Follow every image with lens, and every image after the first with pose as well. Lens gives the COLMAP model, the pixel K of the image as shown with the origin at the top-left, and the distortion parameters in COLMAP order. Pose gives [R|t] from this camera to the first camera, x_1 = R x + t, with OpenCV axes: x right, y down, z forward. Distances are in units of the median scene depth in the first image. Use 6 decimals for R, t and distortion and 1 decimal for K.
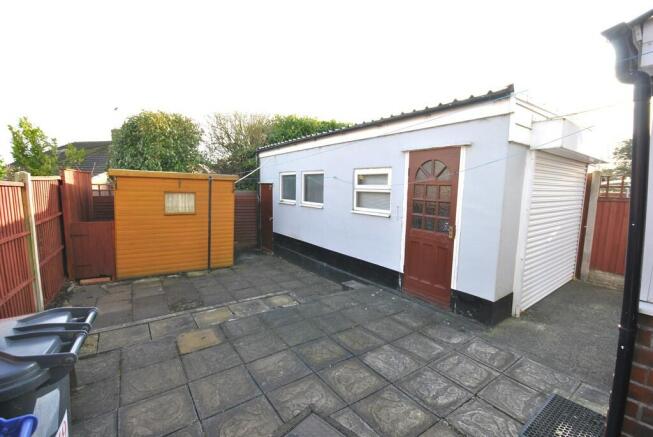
lens RADIAL K [[287.9, 0, 338.8], [0, 287.9, 219.3], [0, 0, 1]] dist [-0.002953, -0.002090]
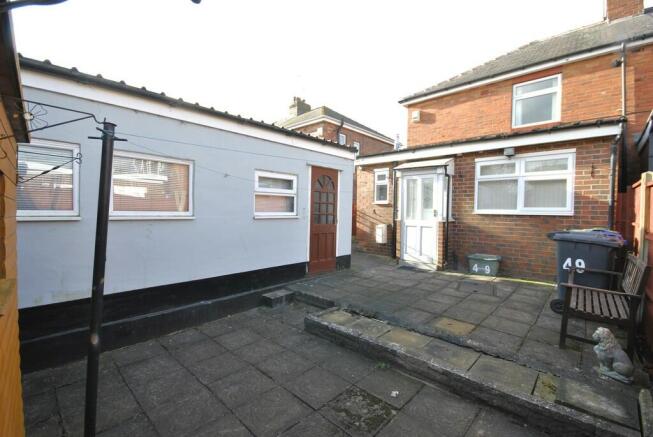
lens RADIAL K [[287.9, 0, 326.1], [0, 287.9, 219.4], [0, 0, 1]] dist [-0.002953, -0.002090]
pose [[-0.177905, -0.054644, 0.982529, -1.182023], [0.092057, 0.993154, 0.071904, -0.089770], [-0.979732, 0.103240, -0.171656, 1.315013]]
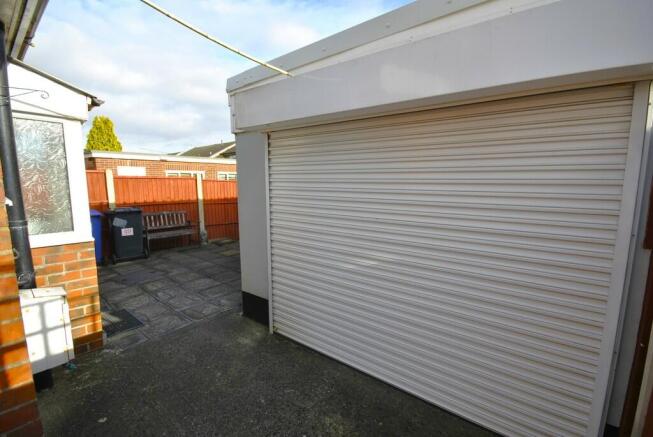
lens RADIAL K [[287.9, 0, 328.1], [0, 287.9, 219.8], [0, 0, 1]] dist [-0.002953, -0.002090]
pose [[0.252731, 0.106925, -0.961610, 1.419817], [-0.105394, 0.991003, 0.082494, -0.073403], [0.961779, 0.080500, 0.261726, 0.900601]]
